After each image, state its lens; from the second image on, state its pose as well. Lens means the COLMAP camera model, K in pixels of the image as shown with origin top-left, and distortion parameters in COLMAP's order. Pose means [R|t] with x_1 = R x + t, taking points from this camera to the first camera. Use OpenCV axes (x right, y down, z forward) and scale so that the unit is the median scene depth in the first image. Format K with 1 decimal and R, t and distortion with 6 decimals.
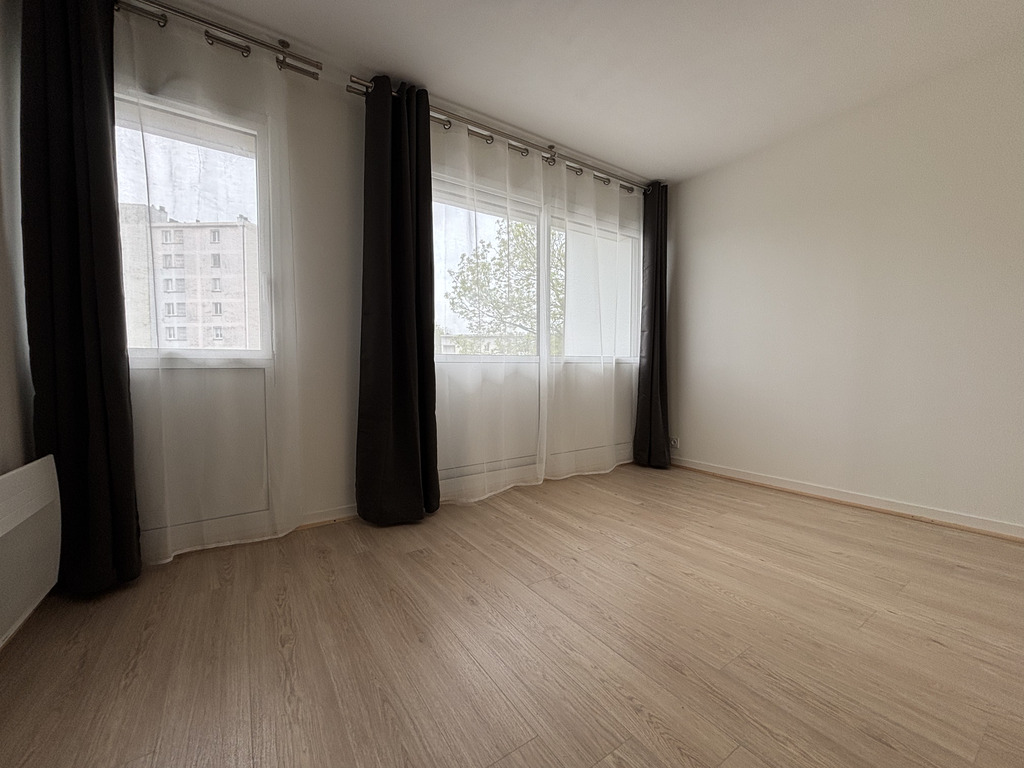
lens RADIAL K [[409.4, 0, 513.2], [0, 409.4, 382.9], [0, 0, 1]] dist [-0.002605, -0.000034]
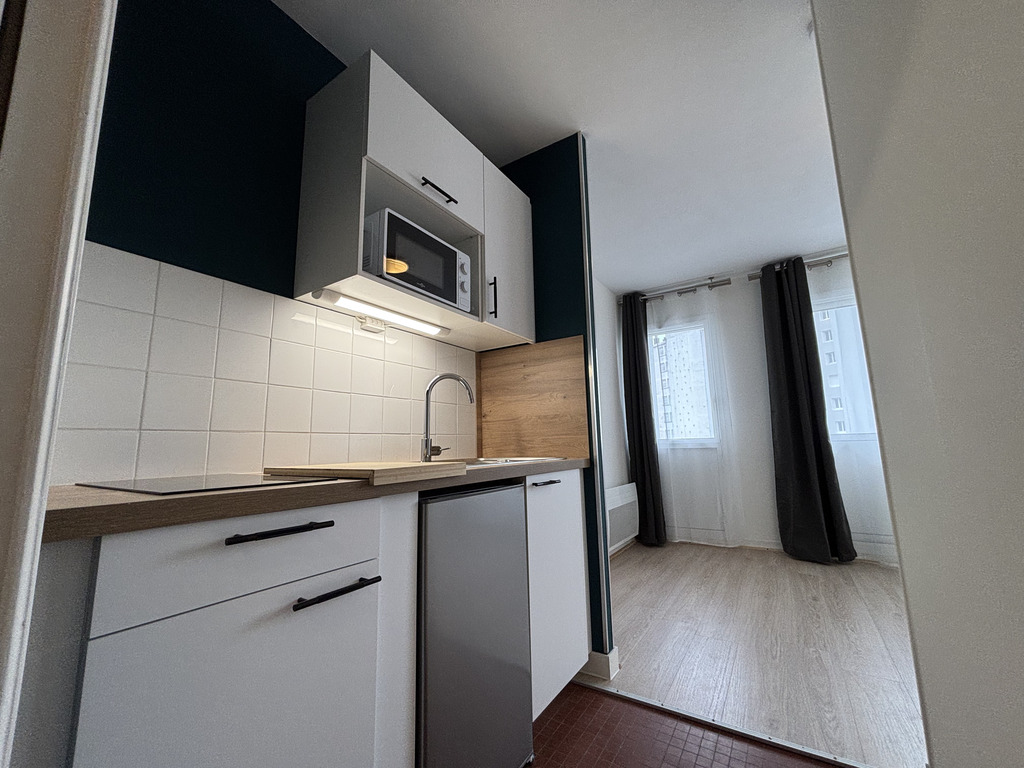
lens RADIAL K [[409.4, 0, 513.2], [0, 409.4, 382.9], [0, 0, 1]] dist [-0.002605, -0.000034]
pose [[0.388064, -0.144357, -0.910257, 0.607177], [-0.013952, 0.986624, -0.162416, -0.010836], [0.921527, 0.075728, 0.380860, -0.444363]]
